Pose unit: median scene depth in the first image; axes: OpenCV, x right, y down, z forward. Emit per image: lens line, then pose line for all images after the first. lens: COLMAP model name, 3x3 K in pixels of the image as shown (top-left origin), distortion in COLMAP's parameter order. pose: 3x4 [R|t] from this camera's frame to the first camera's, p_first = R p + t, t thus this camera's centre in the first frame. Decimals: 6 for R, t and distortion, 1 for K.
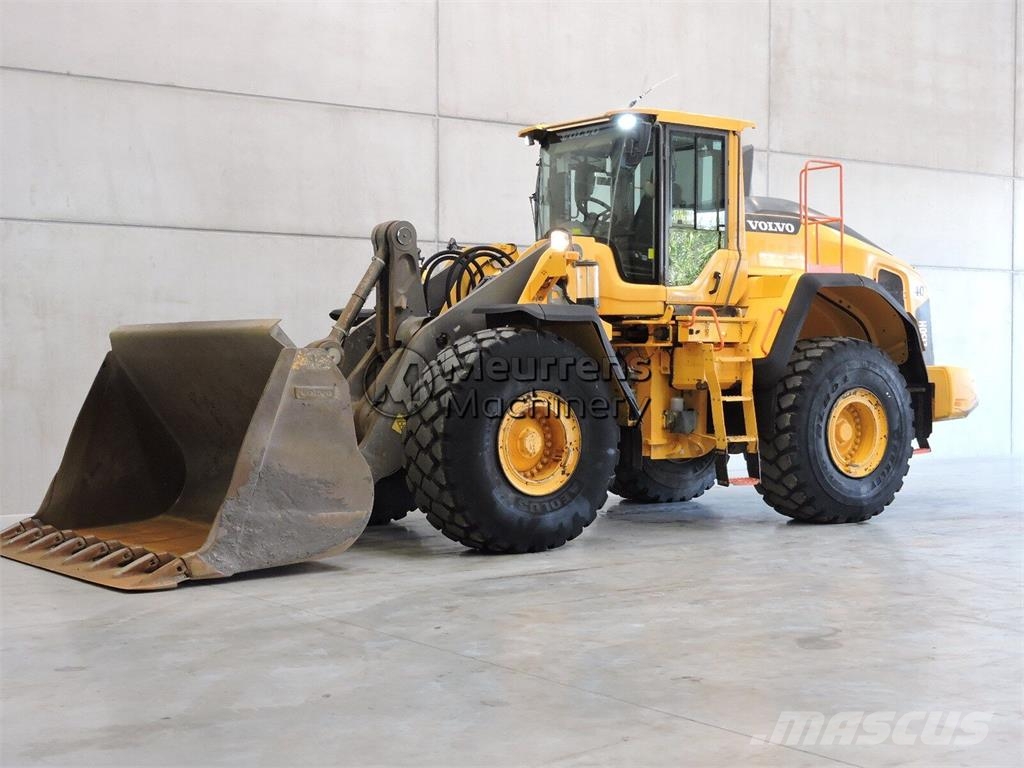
lens RADIAL K [[1564.5, 0, 509.6], [0, 1564.5, 387.9], [0, 0, 1]] dist [0.036750, 0.000000]
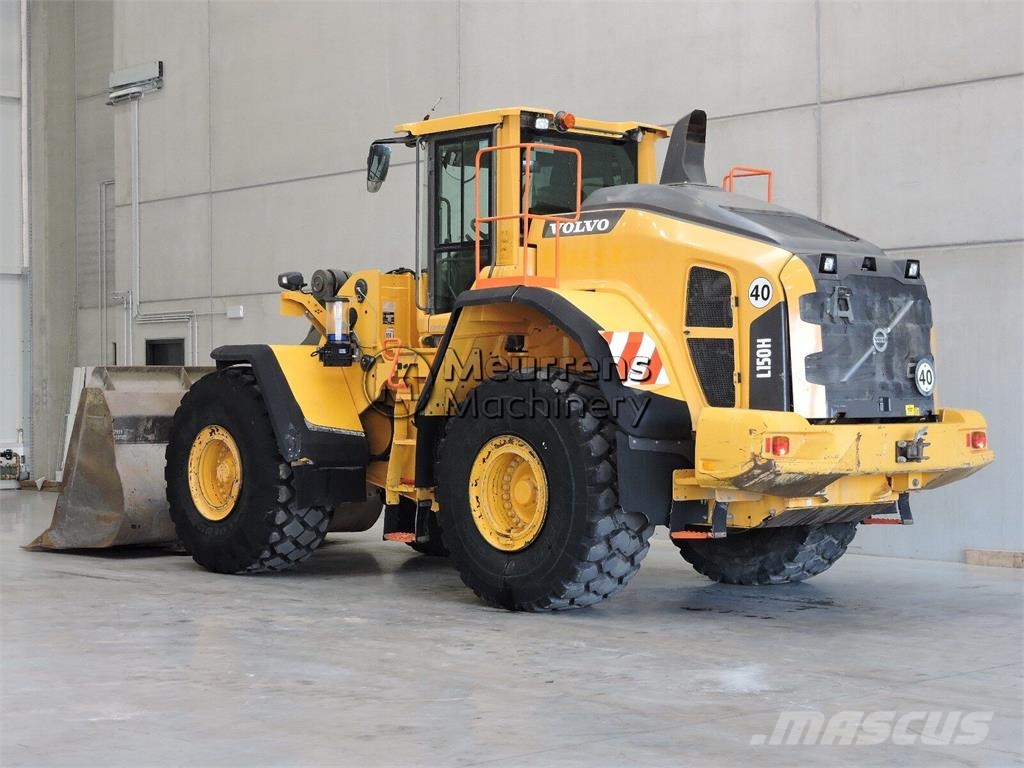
lens RADIAL K [[1878.4, 0, 505.9], [0, 1878.4, 386.9], [0, 0, 1]] dist [-0.075766, 0.000000]
pose [[0.094429, -0.003232, -0.995526, 1.142051], [-0.018771, 0.999811, -0.005026, -0.018814], [0.995355, 0.019161, 0.094351, 0.916406]]
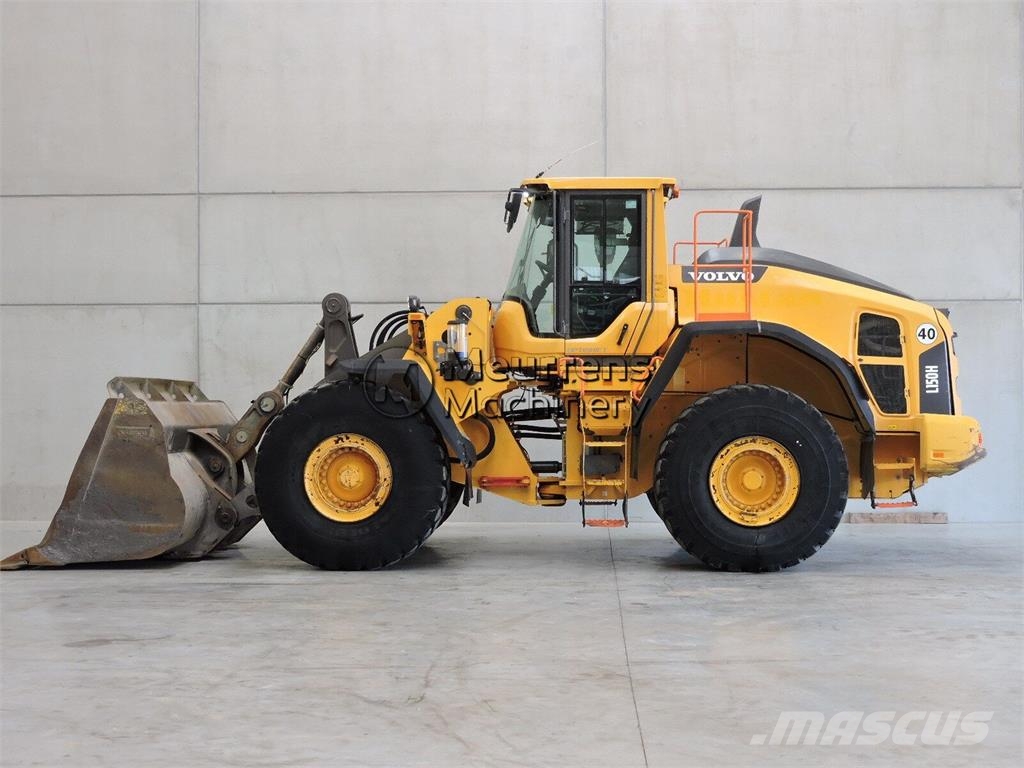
lens RADIAL K [[1428.8, 0, 514.3], [0, 1428.8, 377.5], [0, 0, 1]] dist [-0.036500, 0.000000]
pose [[0.775898, -0.012516, -0.630734, 0.675560], [-0.012021, 0.999328, -0.034617, -0.003839], [0.630744, 0.034442, 0.775226, 0.207544]]
